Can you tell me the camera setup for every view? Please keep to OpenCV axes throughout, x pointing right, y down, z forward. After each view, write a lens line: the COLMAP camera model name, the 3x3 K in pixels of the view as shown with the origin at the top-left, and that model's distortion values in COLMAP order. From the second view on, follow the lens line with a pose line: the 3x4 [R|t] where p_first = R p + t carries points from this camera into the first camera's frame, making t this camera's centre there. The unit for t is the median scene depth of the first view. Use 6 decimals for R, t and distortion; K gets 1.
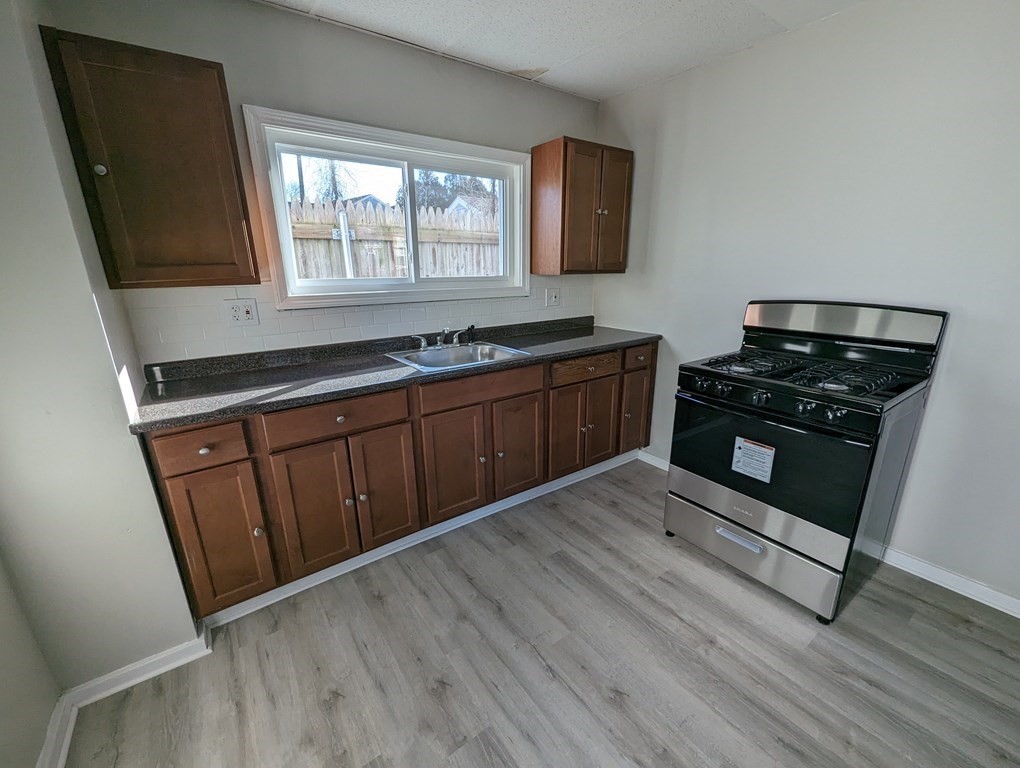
lens RADIAL K [[421.4, 0, 512.3], [0, 421.4, 385.2], [0, 0, 1]] dist [-0.002610, 0.002014]
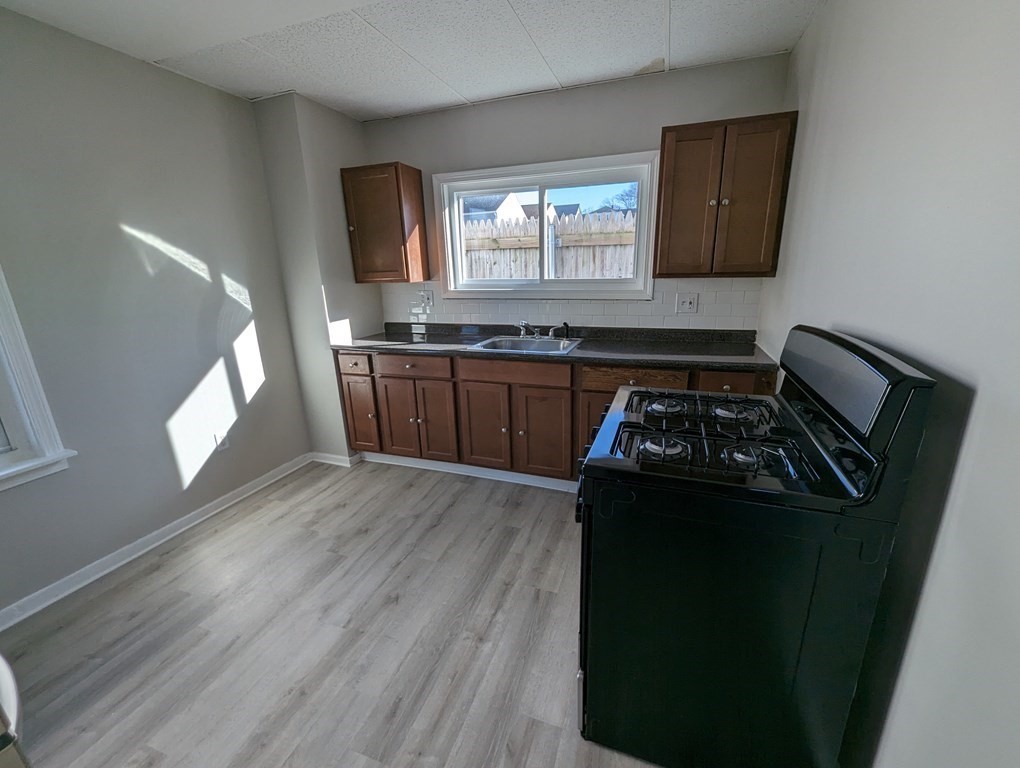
lens RADIAL K [[421.4, 0, 515.6], [0, 421.4, 385.1], [0, 0, 1]] dist [-0.002610, 0.002014]
pose [[0.570376, 0.218407, -0.791814, 0.976895], [-0.208522, 0.970921, 0.117604, -0.110513], [0.794474, 0.098032, 0.599333, 0.313517]]
